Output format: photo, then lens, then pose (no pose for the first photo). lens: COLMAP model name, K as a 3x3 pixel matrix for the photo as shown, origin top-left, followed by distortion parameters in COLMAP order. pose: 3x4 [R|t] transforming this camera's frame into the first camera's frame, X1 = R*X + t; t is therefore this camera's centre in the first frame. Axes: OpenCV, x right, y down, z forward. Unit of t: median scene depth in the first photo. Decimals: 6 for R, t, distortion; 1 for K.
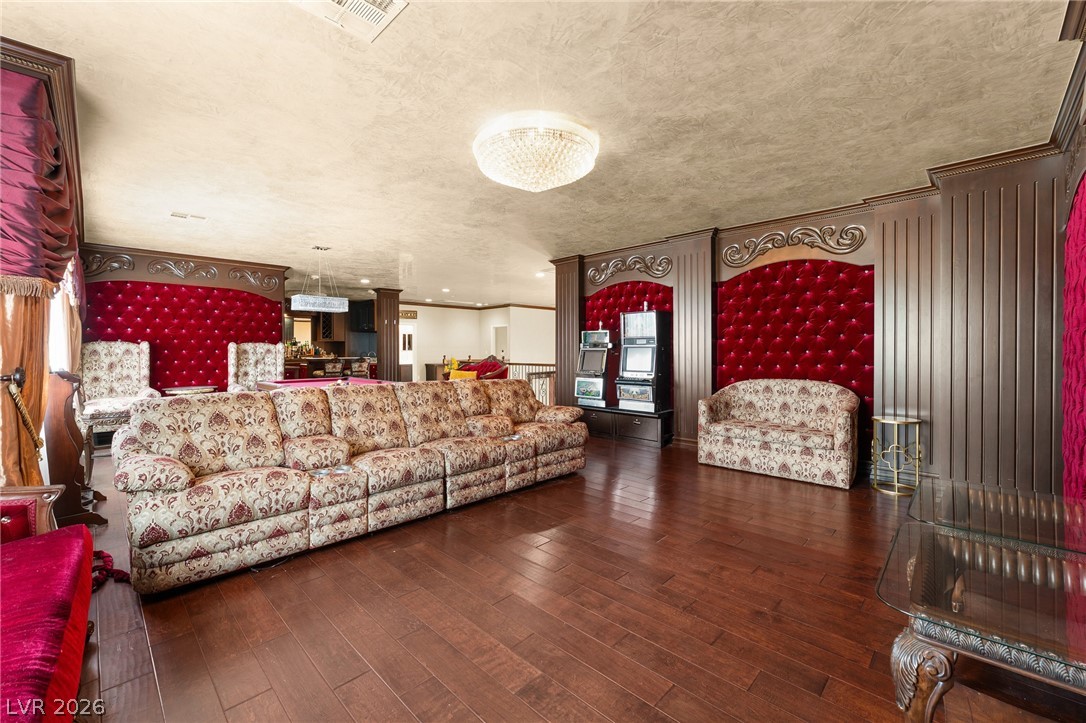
lens RADIAL K [[442.3, 0, 540.3], [0, 442.3, 354.7], [0, 0, 1]] dist [0.000087, -0.000143]
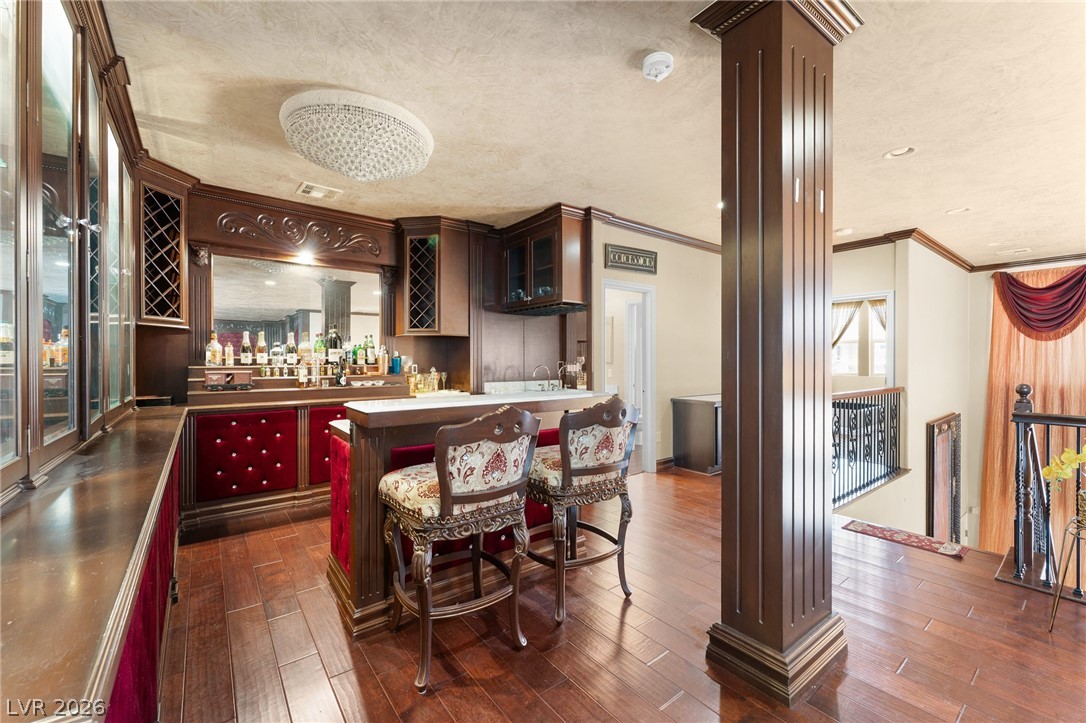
lens RADIAL K [[442.3, 0, 545.6], [0, 442.3, 362.7], [0, 0, 1]] dist [0.000087, -0.000143]
pose [[0.990986, 0.001690, -0.133954, -0.338430], [-0.002282, 0.999988, -0.004271, -0.007514], [0.133946, 0.004538, 0.990978, 0.665671]]
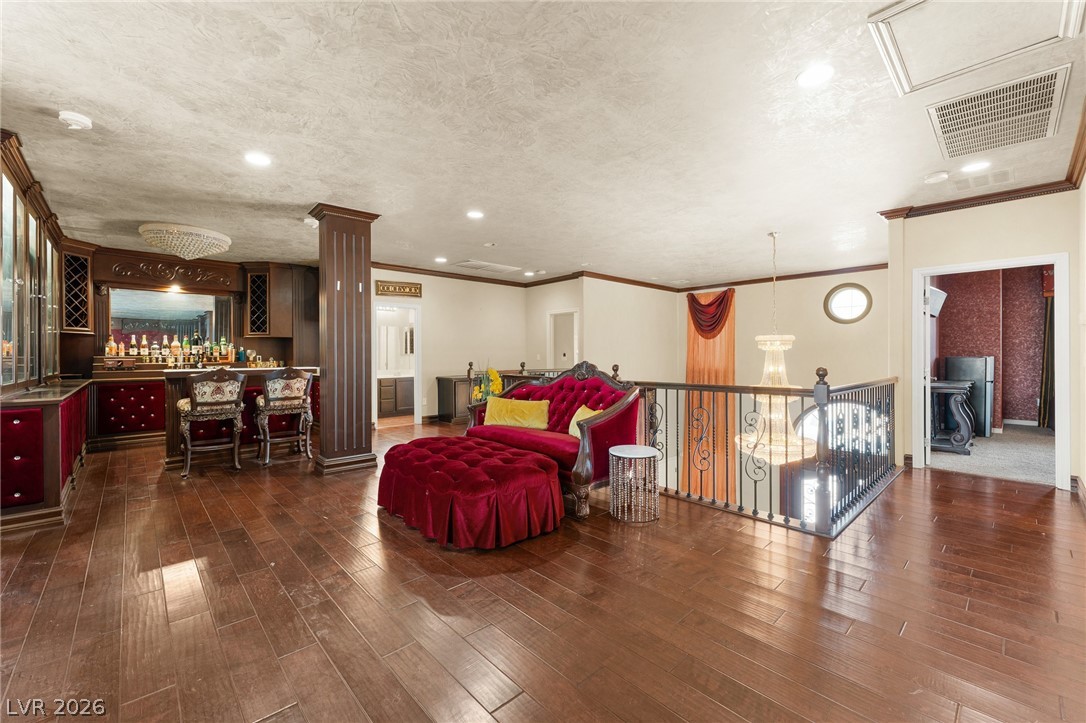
lens RADIAL K [[442.3, 0, 542.8], [0, 442.3, 357.7], [0, 0, 1]] dist [0.000087, -0.000143]
pose [[0.999077, -0.003587, -0.042812, -0.105495], [0.003342, 0.999978, -0.005790, -0.000243], [0.042832, 0.005642, 0.999066, 0.466046]]
